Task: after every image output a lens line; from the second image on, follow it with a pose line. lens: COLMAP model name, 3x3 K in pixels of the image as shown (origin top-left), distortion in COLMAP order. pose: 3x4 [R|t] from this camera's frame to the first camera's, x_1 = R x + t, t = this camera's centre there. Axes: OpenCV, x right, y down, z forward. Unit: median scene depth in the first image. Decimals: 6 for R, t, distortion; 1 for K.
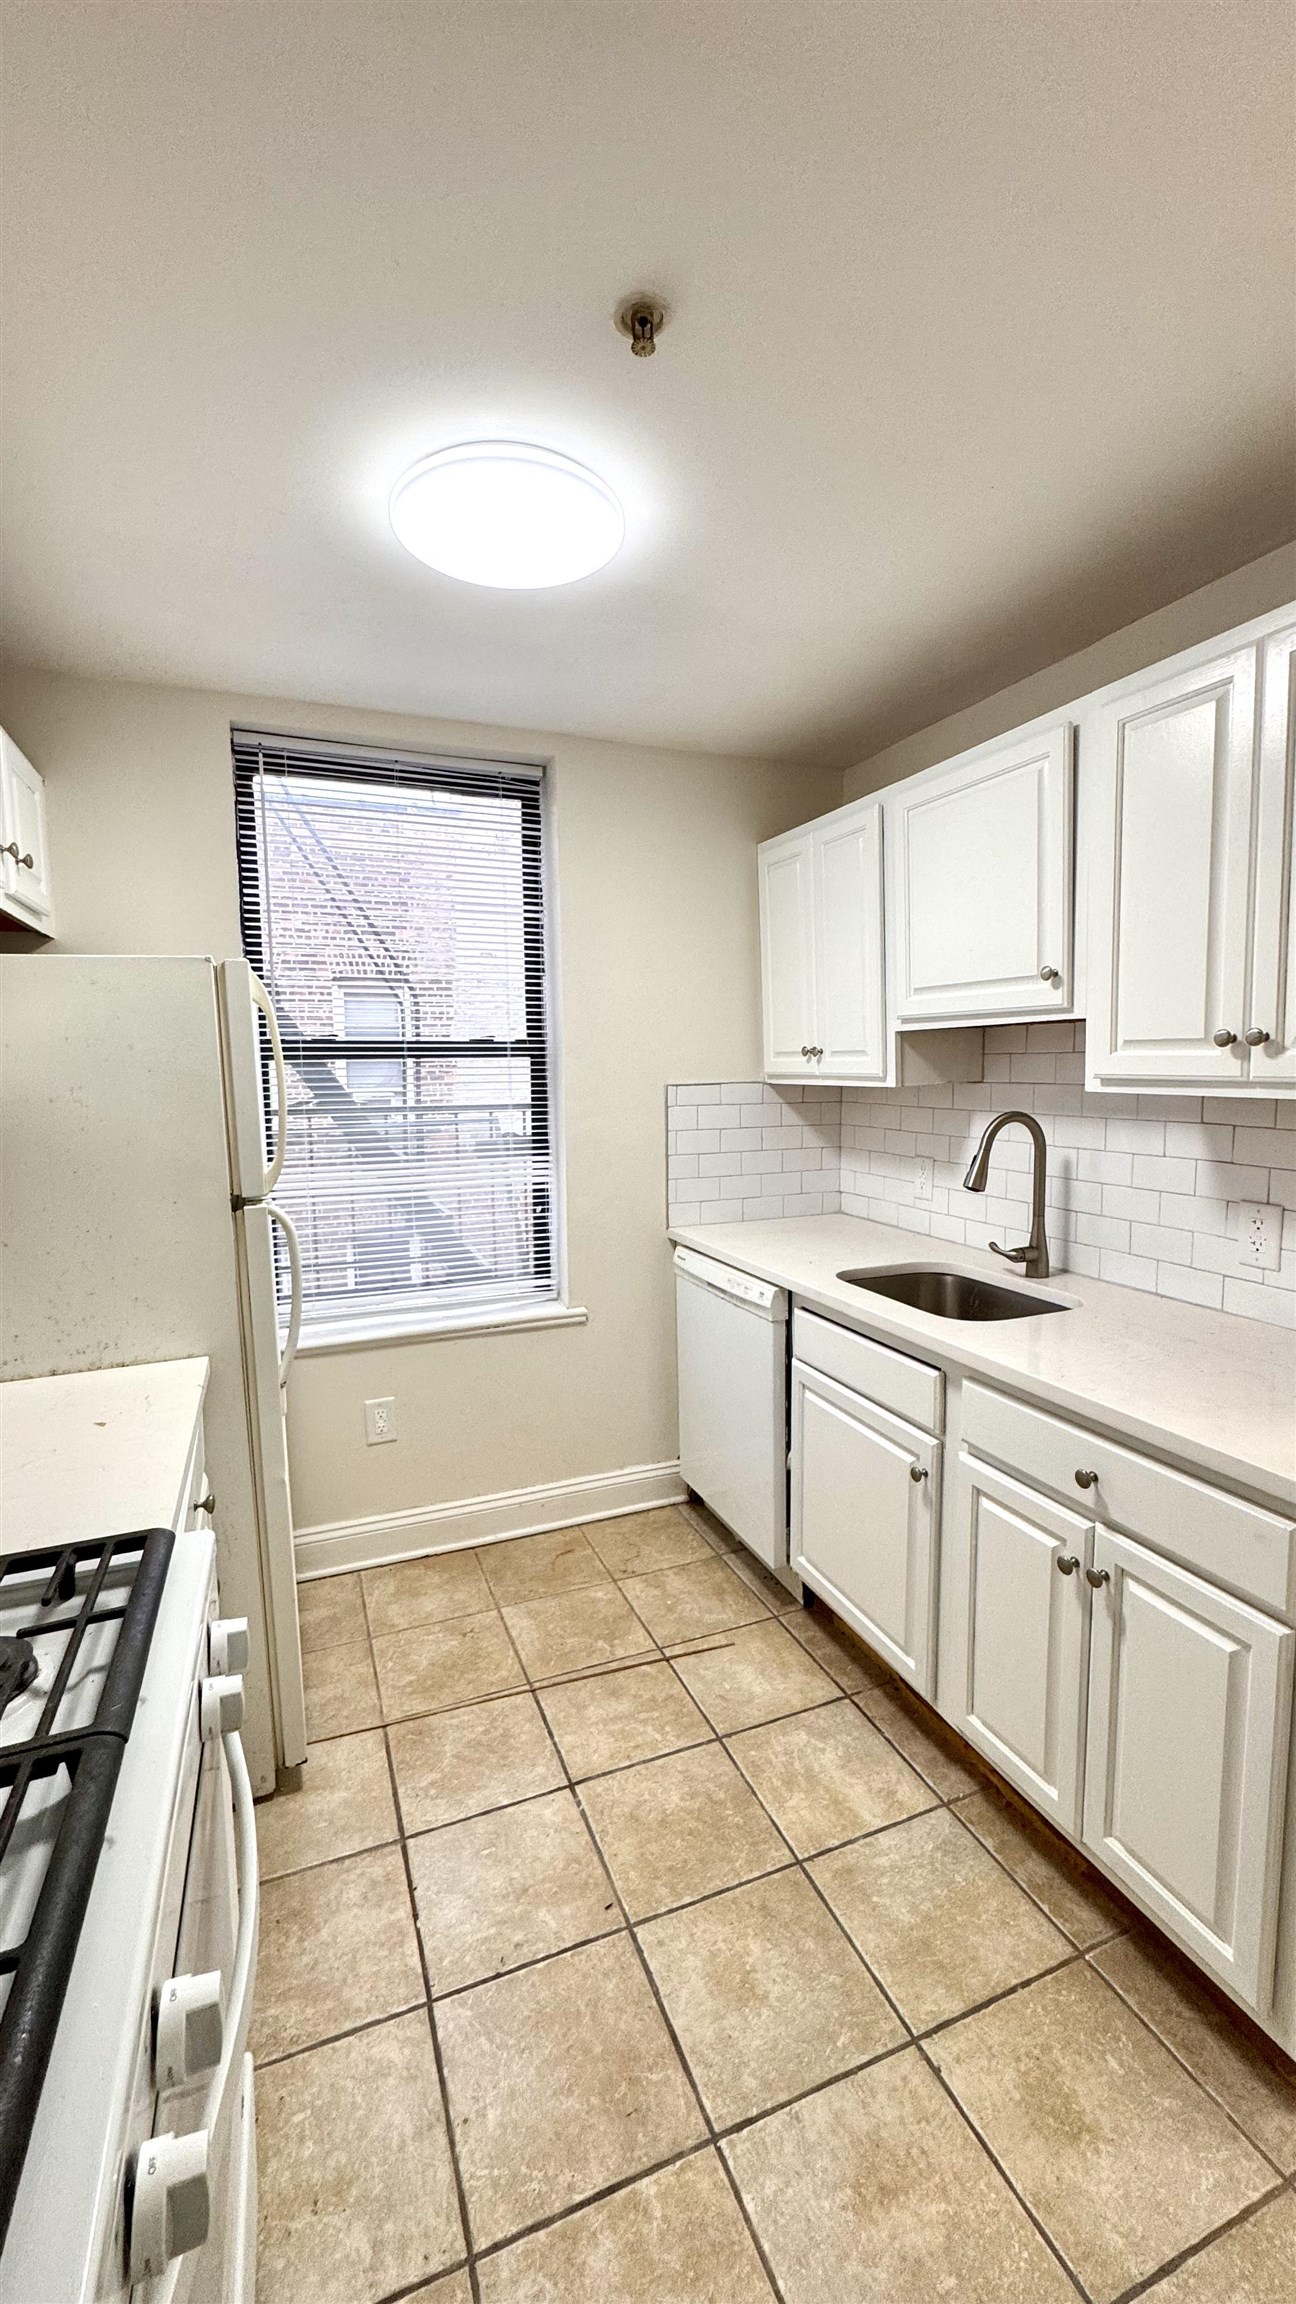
lens RADIAL K [[918.2, 0, 651.1], [0, 918.2, 1151.1], [0, 0, 1]] dist [-0.005212, 0.001006]
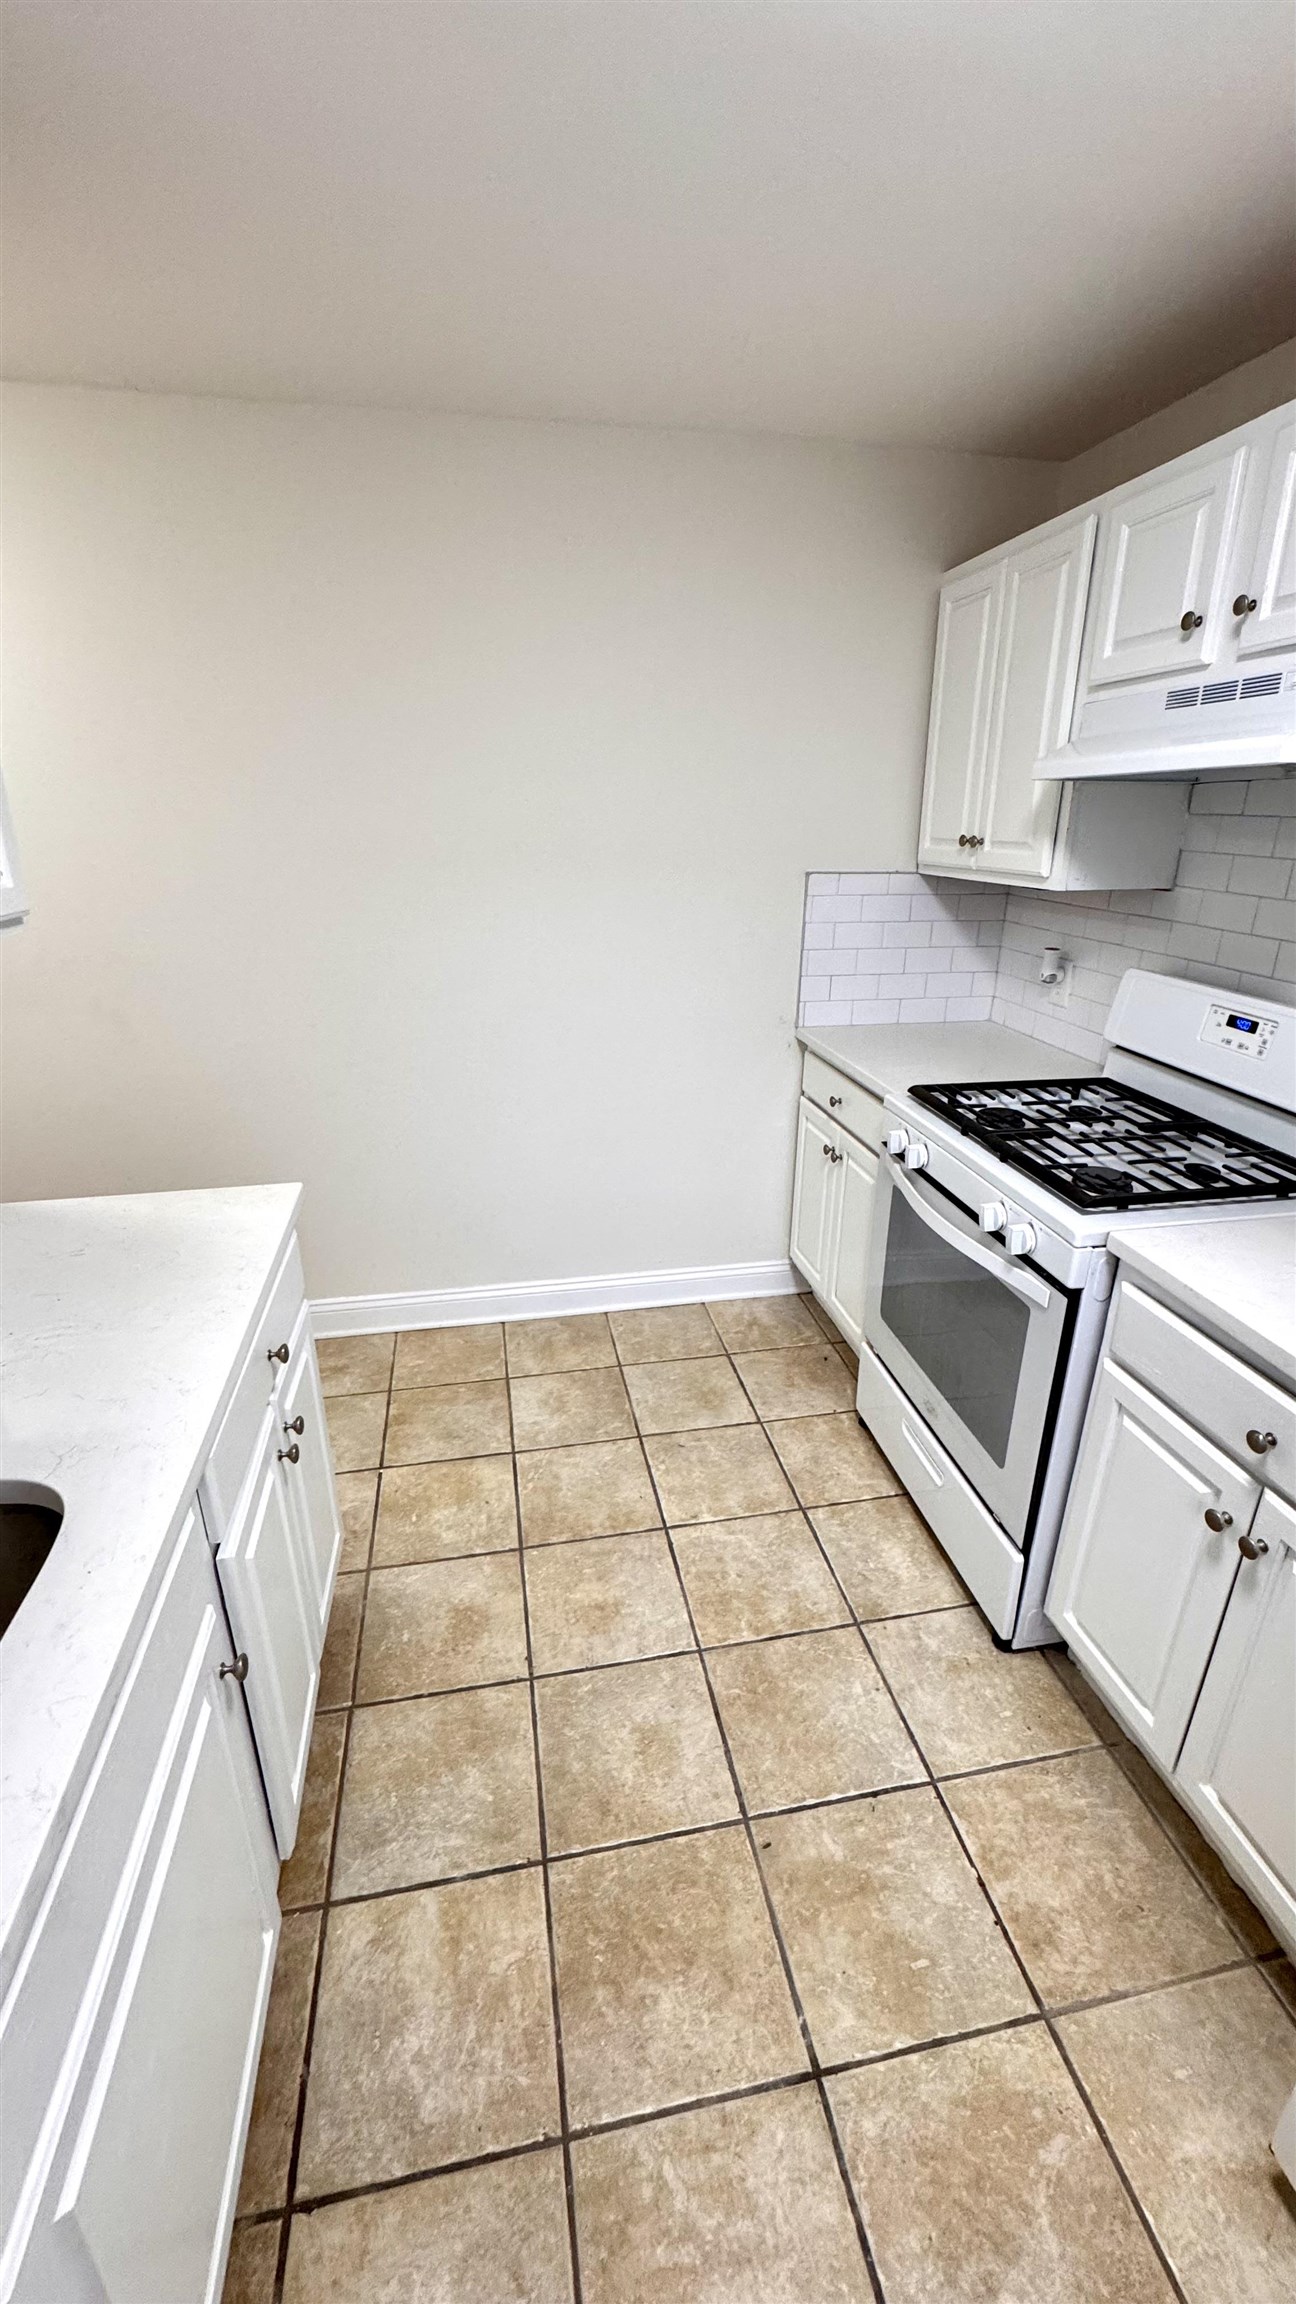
lens RADIAL K [[918.2, 0, 652.1], [0, 918.2, 1150.6], [0, 0, 1]] dist [-0.005212, 0.001006]
pose [[-0.980865, -0.057065, 0.186141, -0.055630], [0.031017, 0.898069, 0.438759, -0.186779], [-0.192205, 0.436137, -0.879114, 1.307341]]
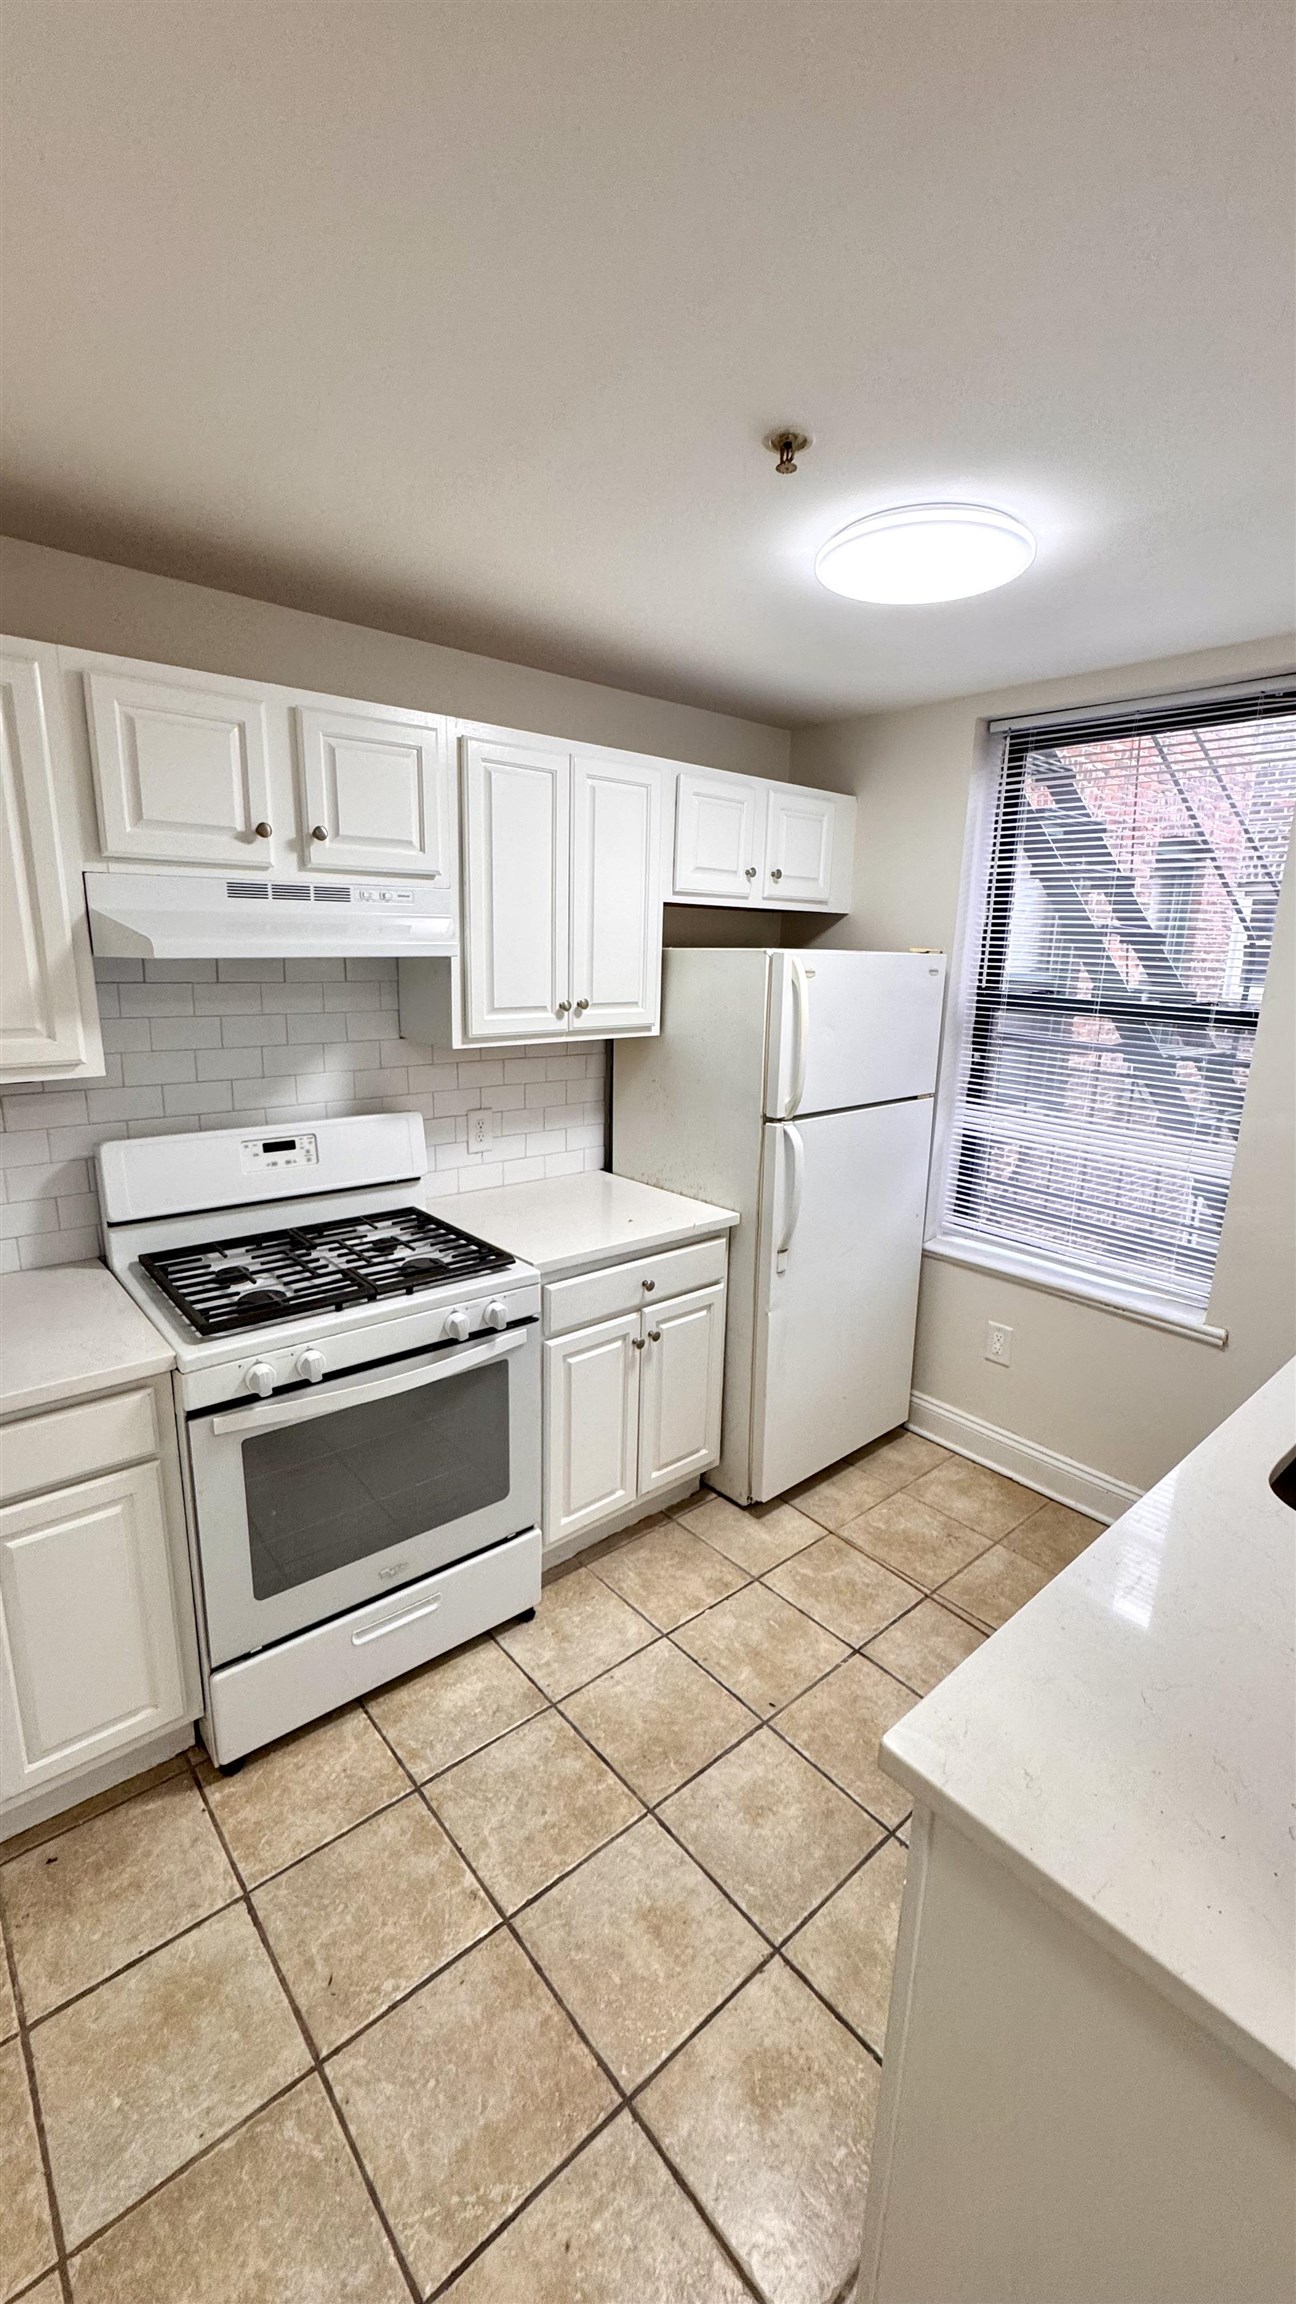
lens RADIAL K [[918.2, 0, 649.0], [0, 918.2, 1151.4], [0, 0, 1]] dist [-0.005212, 0.001006]
pose [[0.319277, 0.232891, -0.918599, 0.777612], [-0.122965, 0.971319, 0.203518, -0.155499], [0.939650, 0.047977, 0.338757, 0.304719]]
